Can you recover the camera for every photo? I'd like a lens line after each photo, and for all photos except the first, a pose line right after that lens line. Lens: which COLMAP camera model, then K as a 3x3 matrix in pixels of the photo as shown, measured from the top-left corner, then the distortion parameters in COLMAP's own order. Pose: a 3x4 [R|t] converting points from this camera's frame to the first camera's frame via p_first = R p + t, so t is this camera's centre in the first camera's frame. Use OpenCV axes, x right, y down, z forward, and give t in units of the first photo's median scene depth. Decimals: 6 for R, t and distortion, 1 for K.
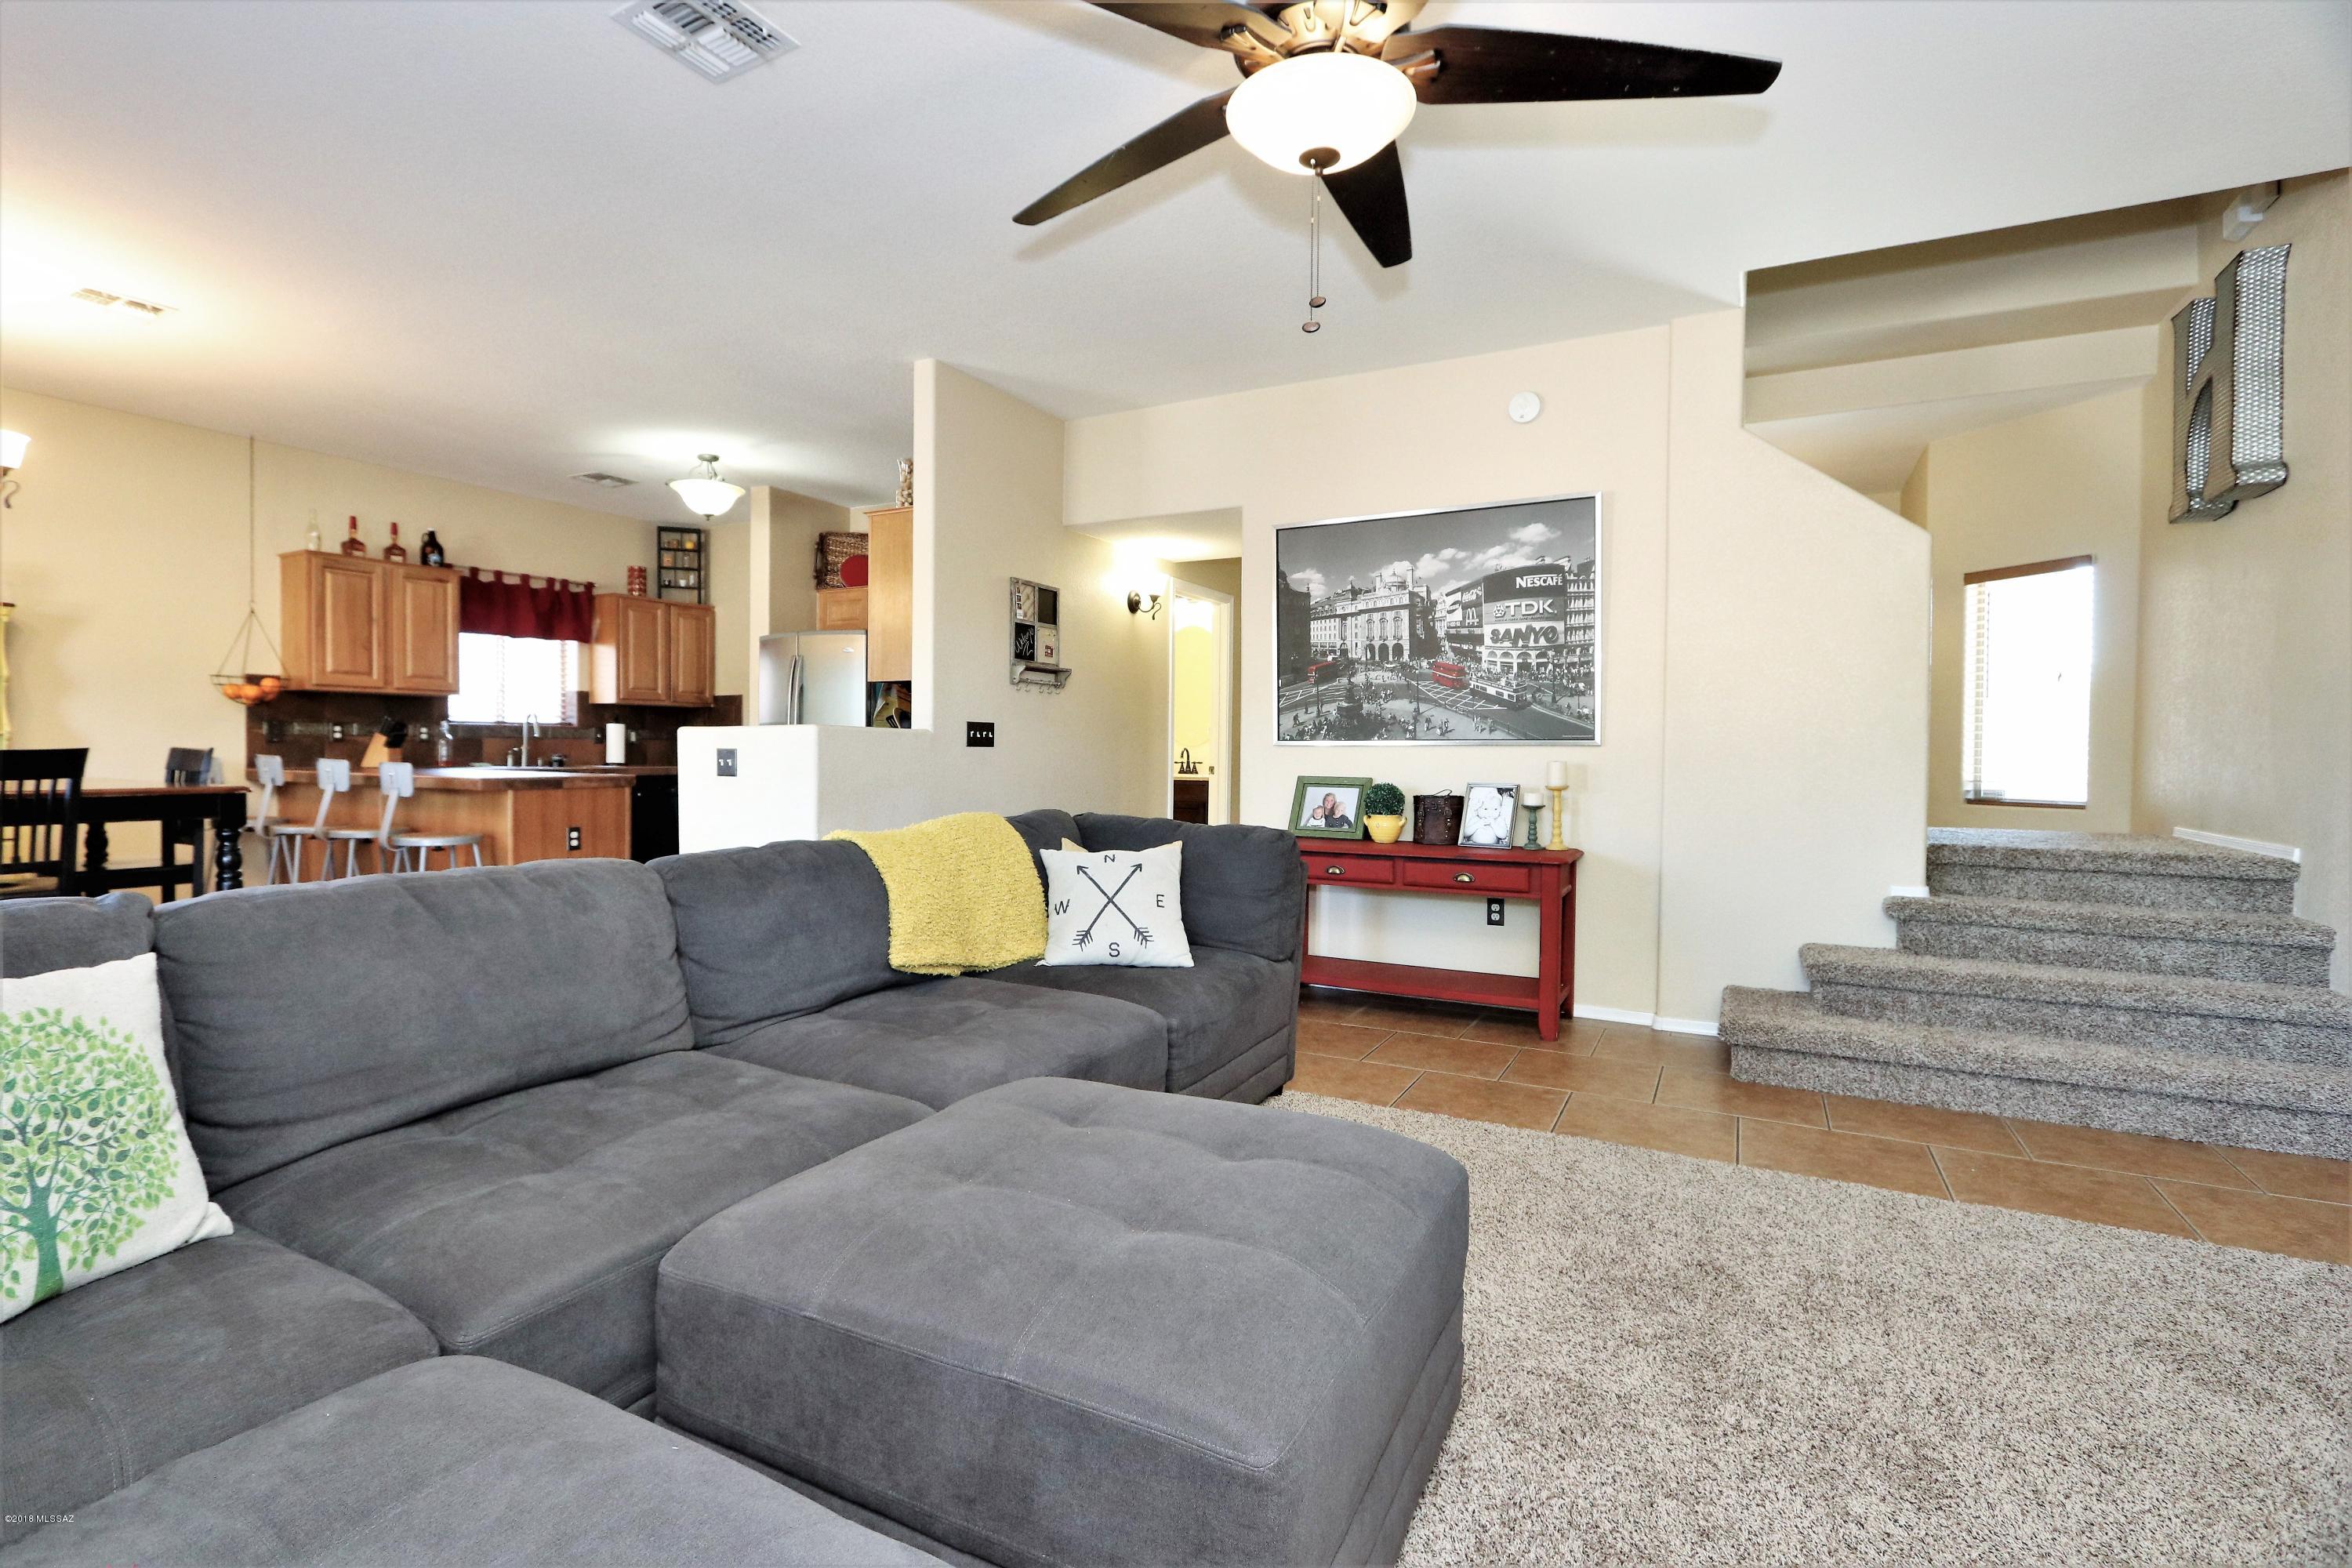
lens RADIAL K [[1092.3, 0, 1144.3], [0, 1092.3, 778.4], [0, 0, 1]] dist [-0.020741, 0.003573]
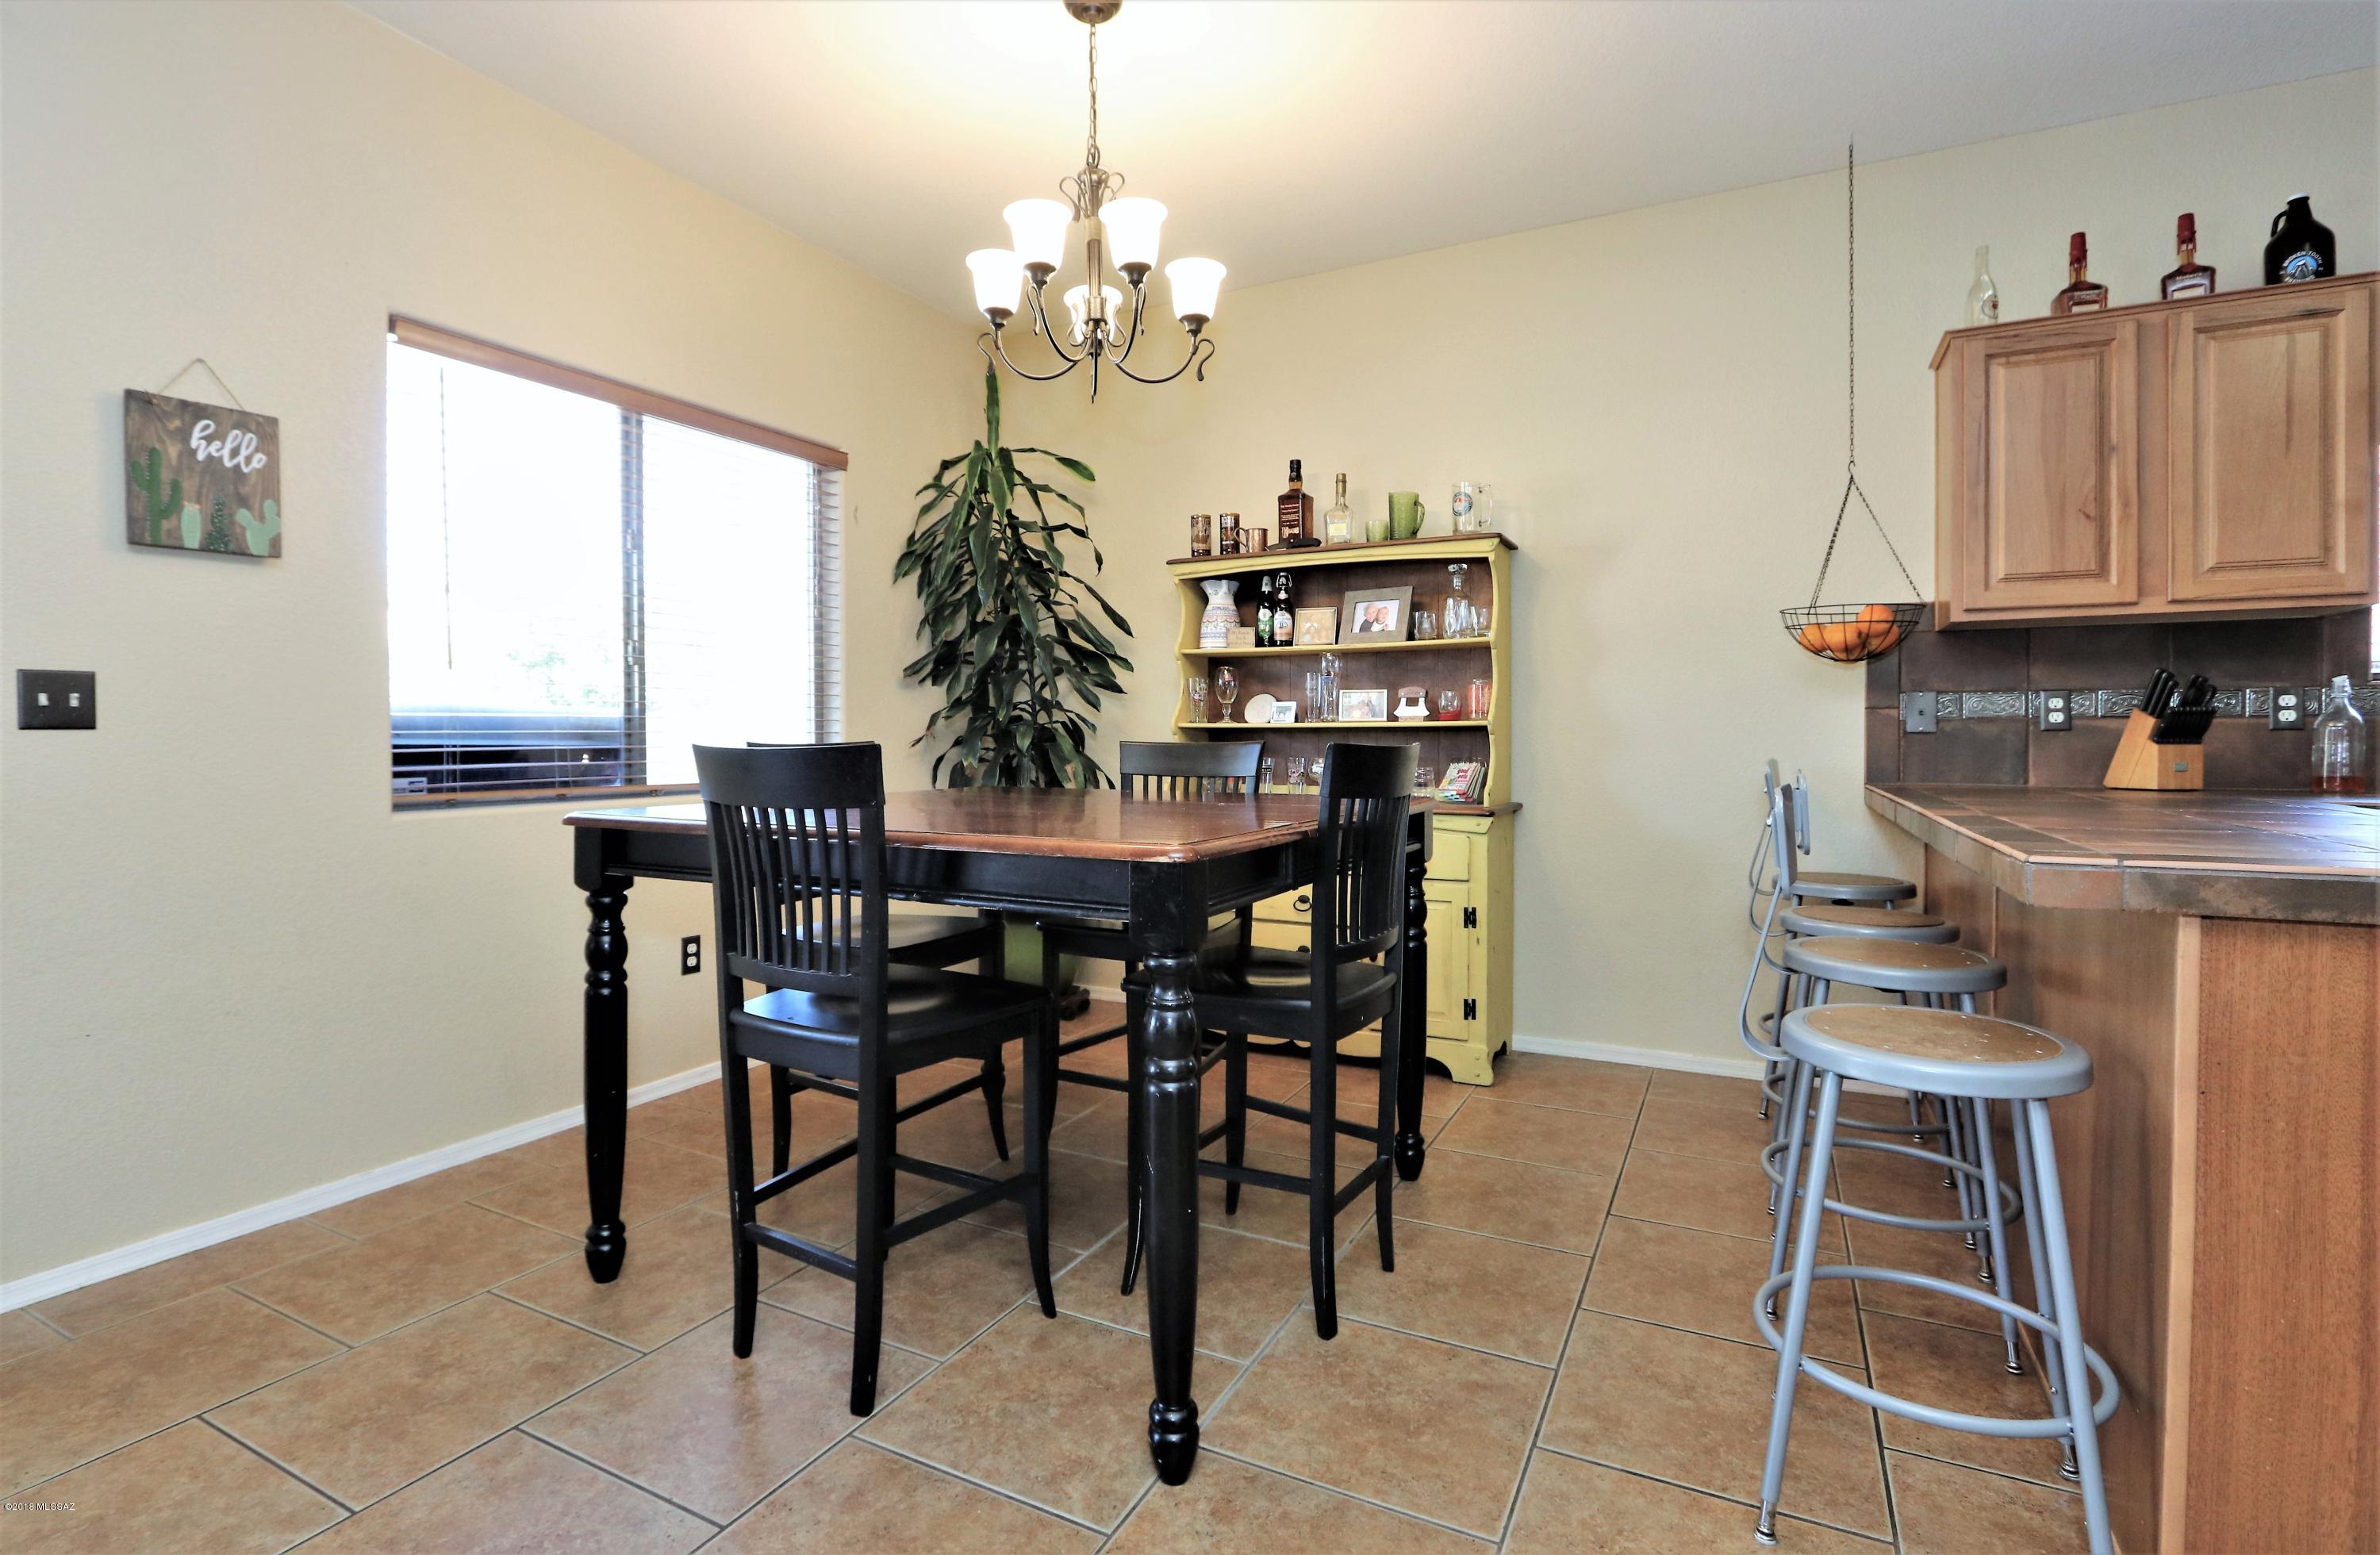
lens RADIAL K [[1138.4, 0, 1164.4], [0, 1138.4, 751.2], [0, 0, 1]] dist [-0.017490, 0.000365]
pose [[0.015946, 0.005030, -0.999860, -0.340189], [-0.025765, 0.999657, 0.004618, -0.022202], [0.999541, 0.025688, 0.016070, 0.783000]]
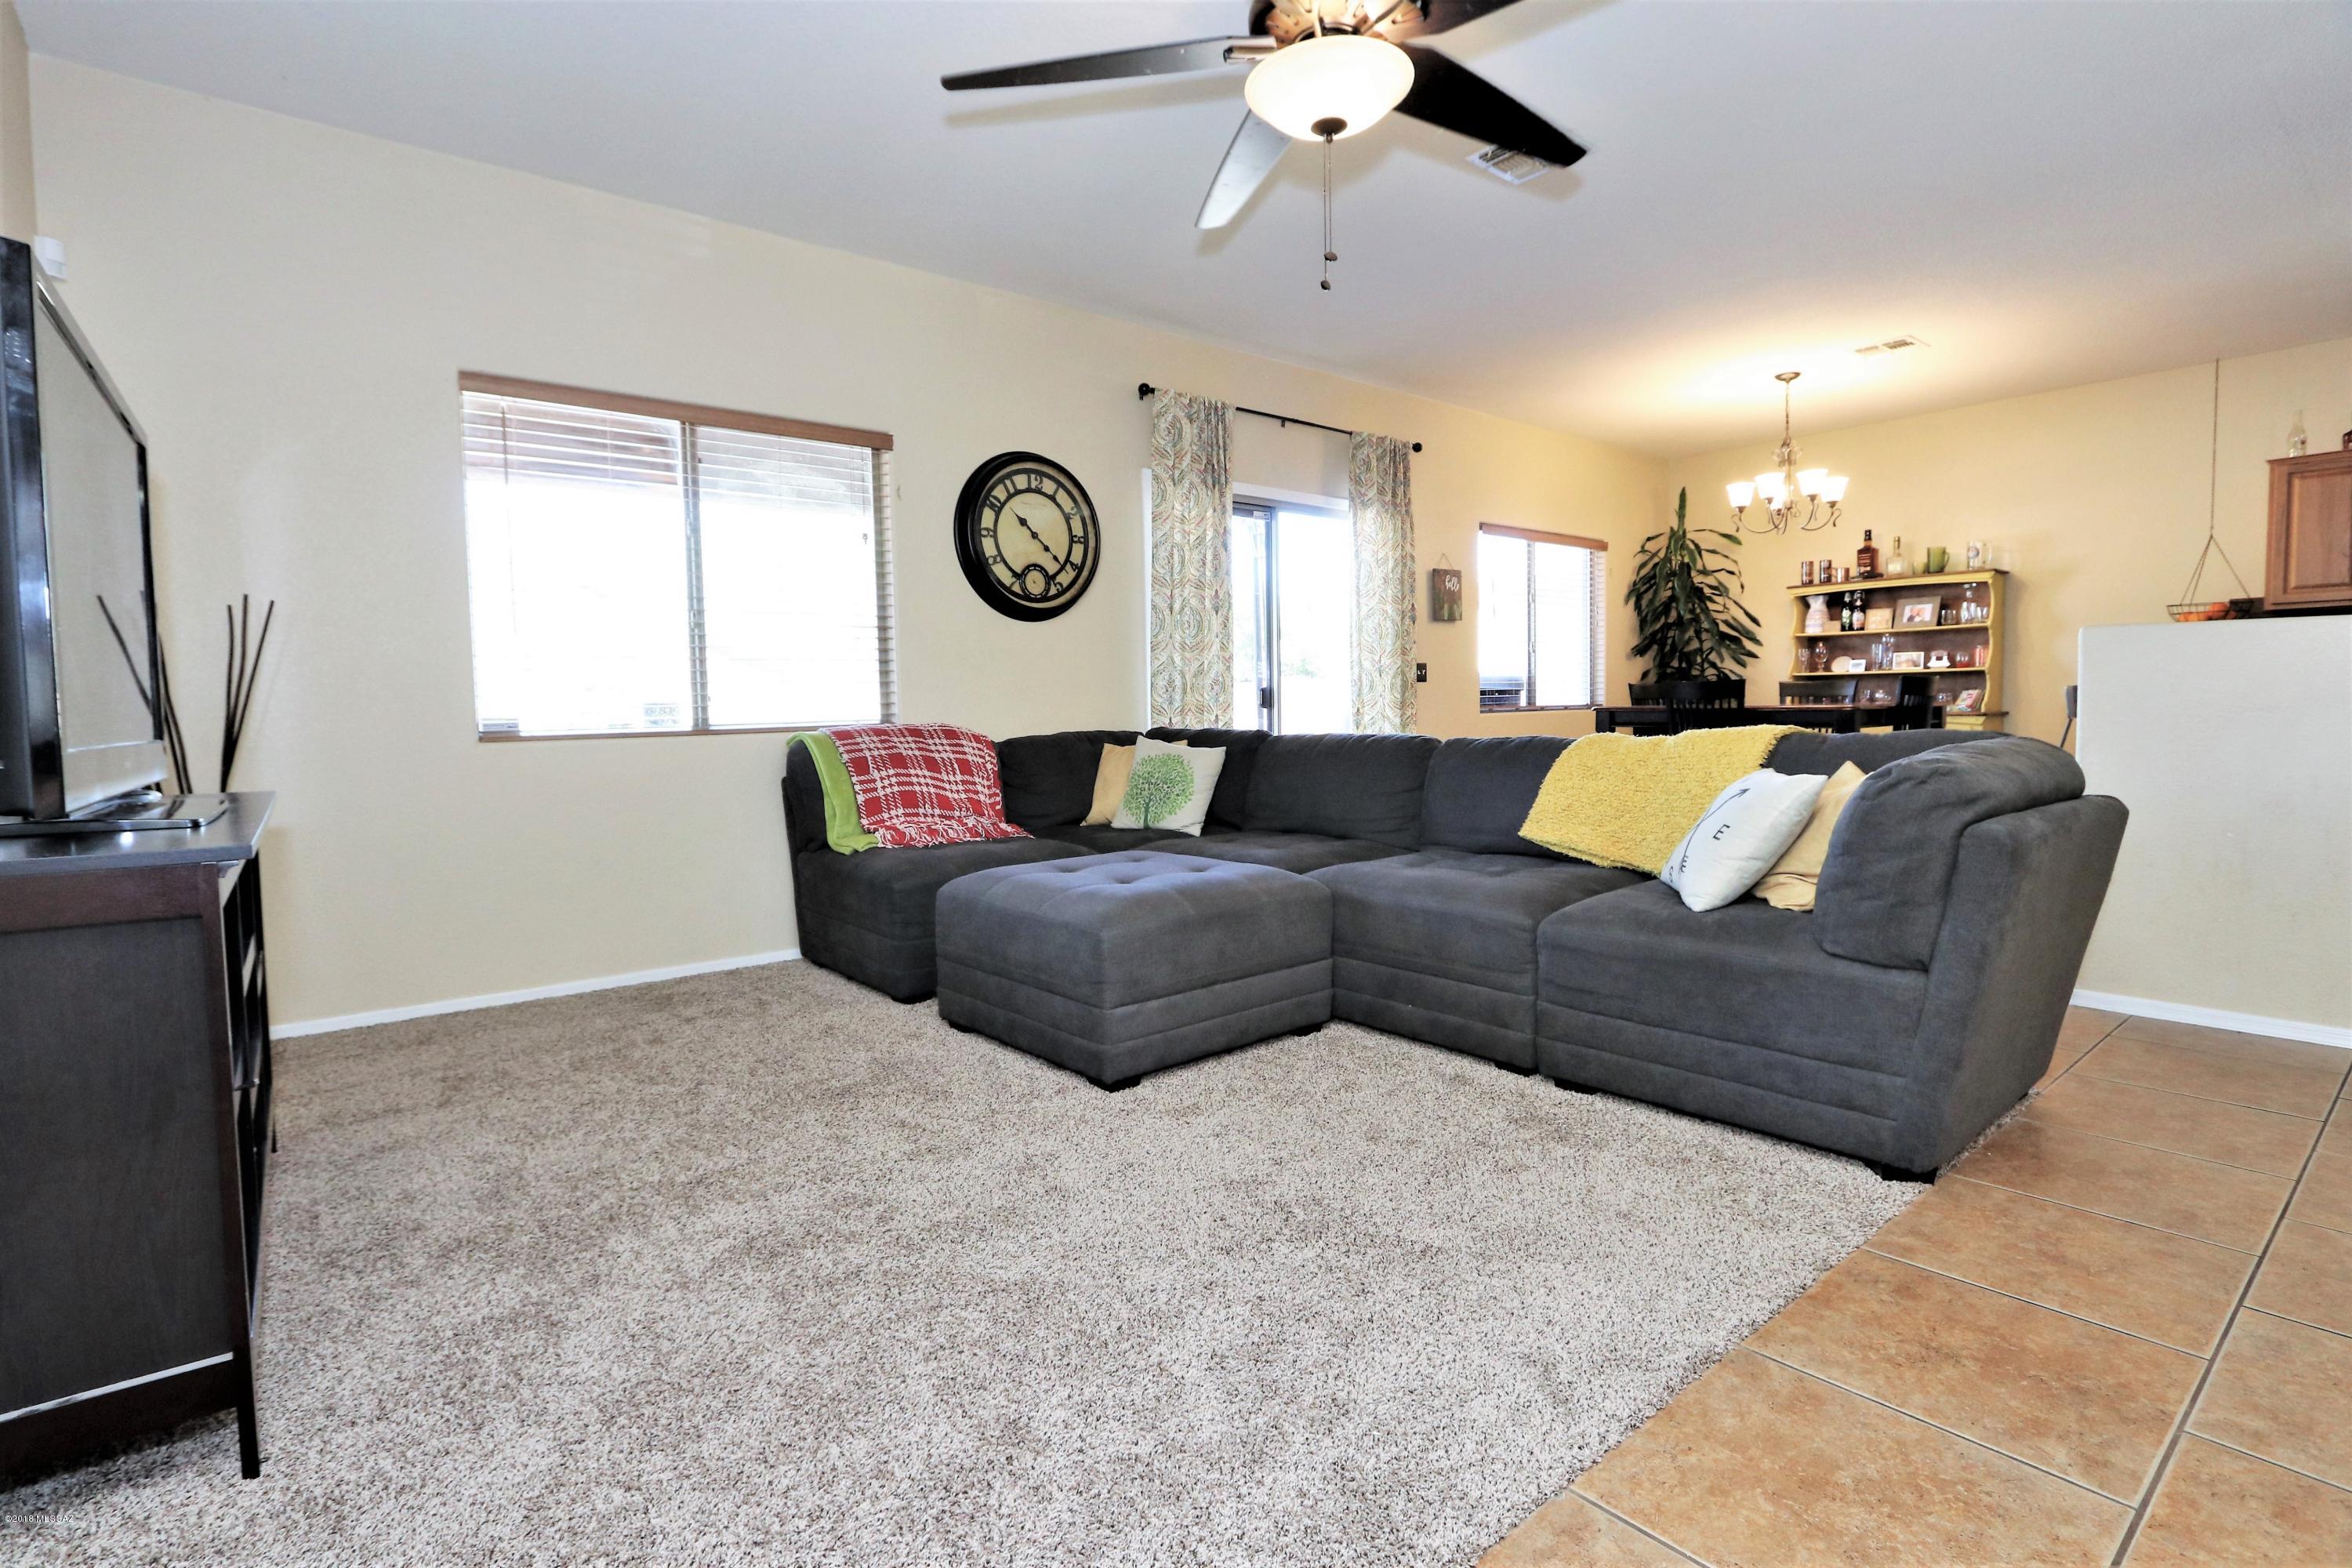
lens RADIAL K [[1124.5, 0, 1141.6], [0, 1124.5, 779.7], [0, 0, 1]] dist [-0.017338, 0.001142]
pose [[-0.383513, 0.058264, -0.921696, 0.598021], [-0.009686, 0.997699, 0.067099, 0.012179], [0.923485, 0.034661, -0.382067, 0.572060]]
